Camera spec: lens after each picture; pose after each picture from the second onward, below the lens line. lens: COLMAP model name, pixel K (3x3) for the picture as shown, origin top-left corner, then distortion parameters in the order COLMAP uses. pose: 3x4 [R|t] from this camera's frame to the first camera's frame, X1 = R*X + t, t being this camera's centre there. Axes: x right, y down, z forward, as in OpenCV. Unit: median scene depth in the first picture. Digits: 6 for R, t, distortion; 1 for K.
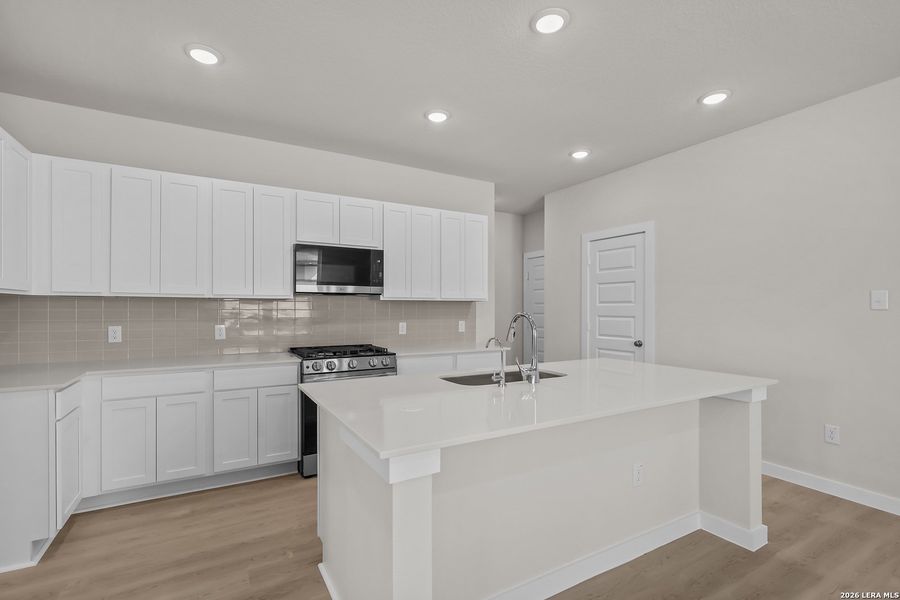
lens RADIAL K [[423.3, 0, 450.5], [0, 423.3, 308.6], [0, 0, 1]] dist [-0.000792, -0.000252]
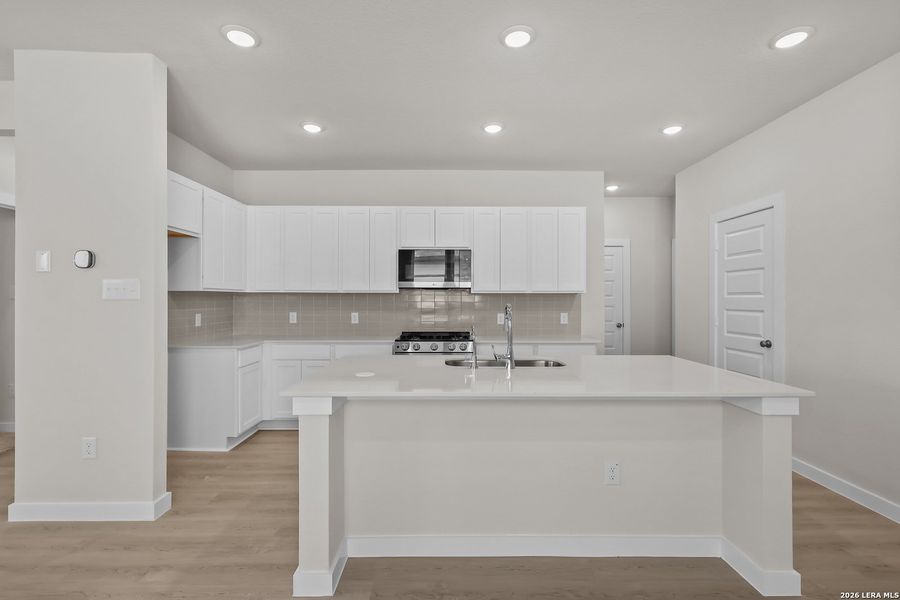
lens RADIAL K [[416.8, 0, 441.6], [0, 416.8, 298.7], [0, 0, 1]] dist [-0.002051, 0.000103]
pose [[0.864167, -0.002028, -0.503201, 0.340404], [-0.000390, 0.999989, -0.004700, -0.000354], [0.503205, 0.004257, 0.864156, -0.011470]]
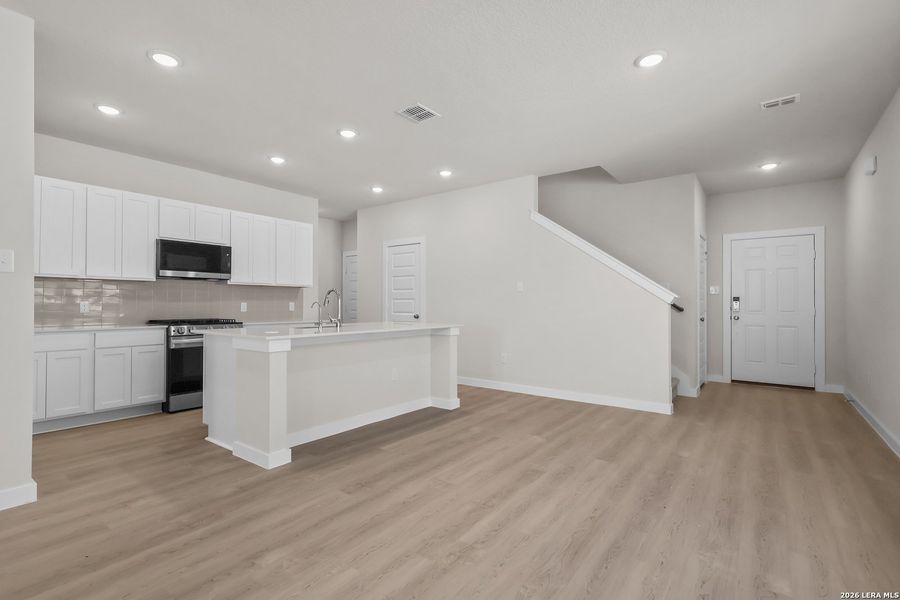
lens RADIAL K [[426.5, 0, 448.2], [0, 426.5, 299.0], [0, 0, 1]] dist [-0.003001, -0.000099]
pose [[0.922679, 0.004766, 0.385540, -0.043674], [0.000731, 0.999900, -0.014111, 0.047233], [-0.385569, 0.013302, 0.922583, -0.502933]]
